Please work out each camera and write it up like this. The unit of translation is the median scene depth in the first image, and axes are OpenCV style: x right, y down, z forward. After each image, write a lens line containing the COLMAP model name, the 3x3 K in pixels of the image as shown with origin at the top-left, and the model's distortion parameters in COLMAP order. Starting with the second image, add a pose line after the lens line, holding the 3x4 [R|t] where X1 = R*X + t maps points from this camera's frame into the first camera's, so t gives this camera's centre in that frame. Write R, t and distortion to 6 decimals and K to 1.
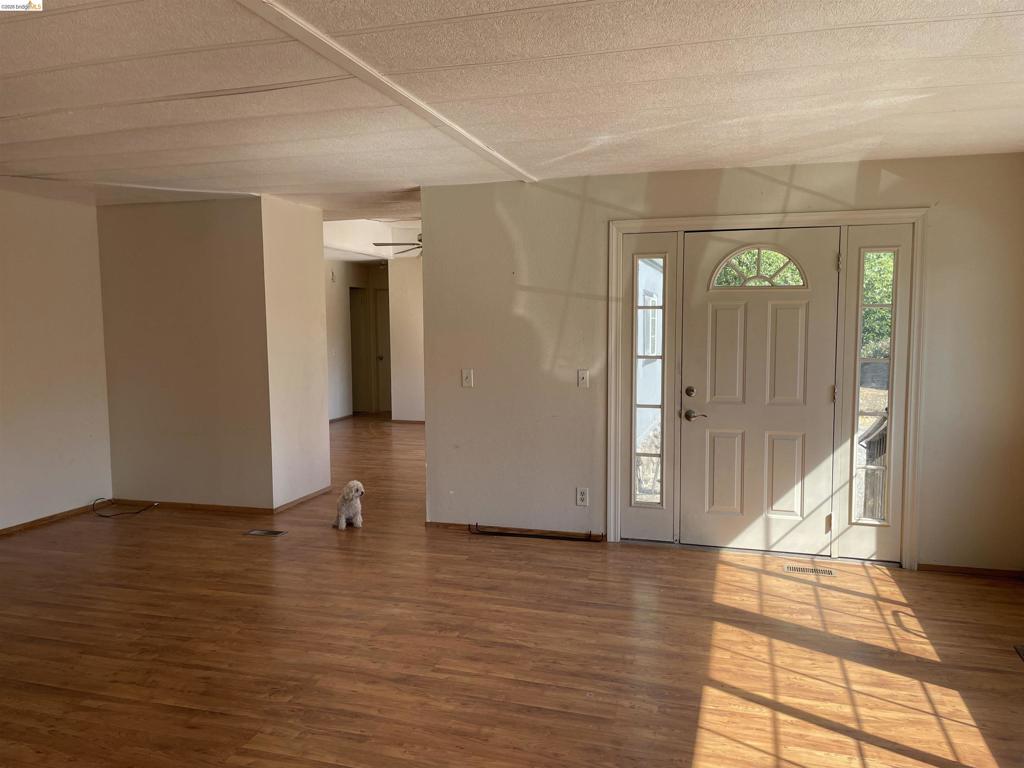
lens RADIAL K [[781.9, 0, 512.0], [0, 781.9, 384.0], [0, 0, 1]] dist [0.005326, -0.101301]
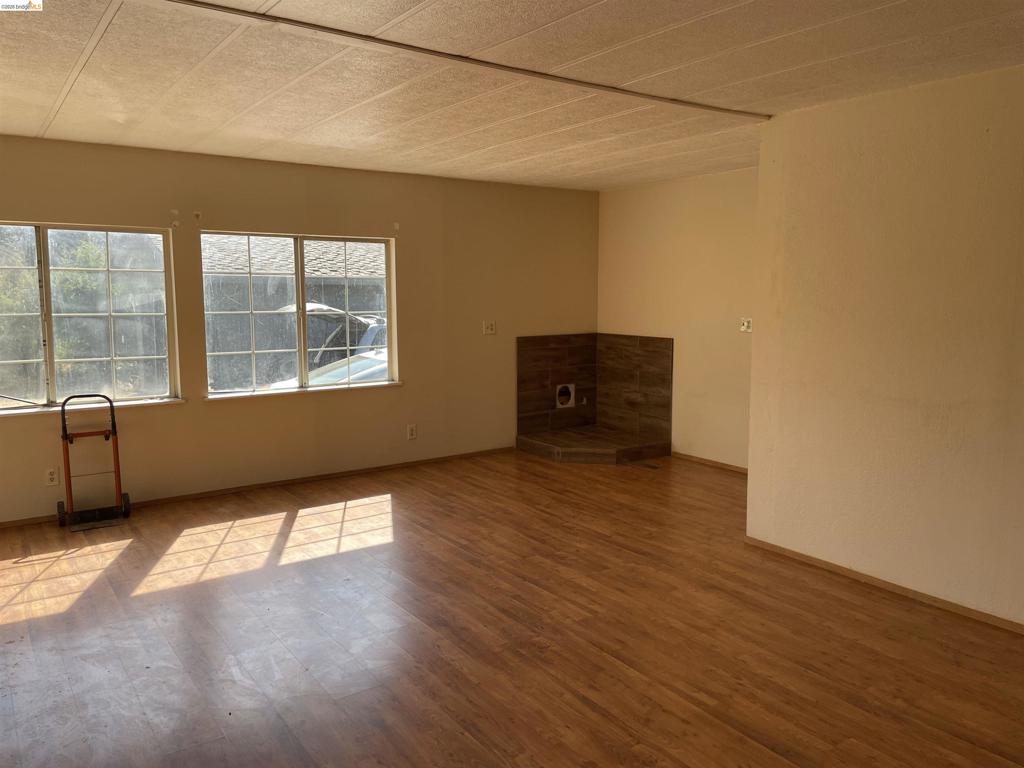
lens RADIAL K [[772.1, 0, 512.0], [0, 772.1, 384.0], [0, 0, 1]] dist [0.001302, 0.001150]
pose [[-0.791140, -0.088976, 0.605129, -0.826853], [0.040025, 0.979710, 0.196381, -0.162612], [-0.610324, 0.179585, -0.771527, 1.666312]]
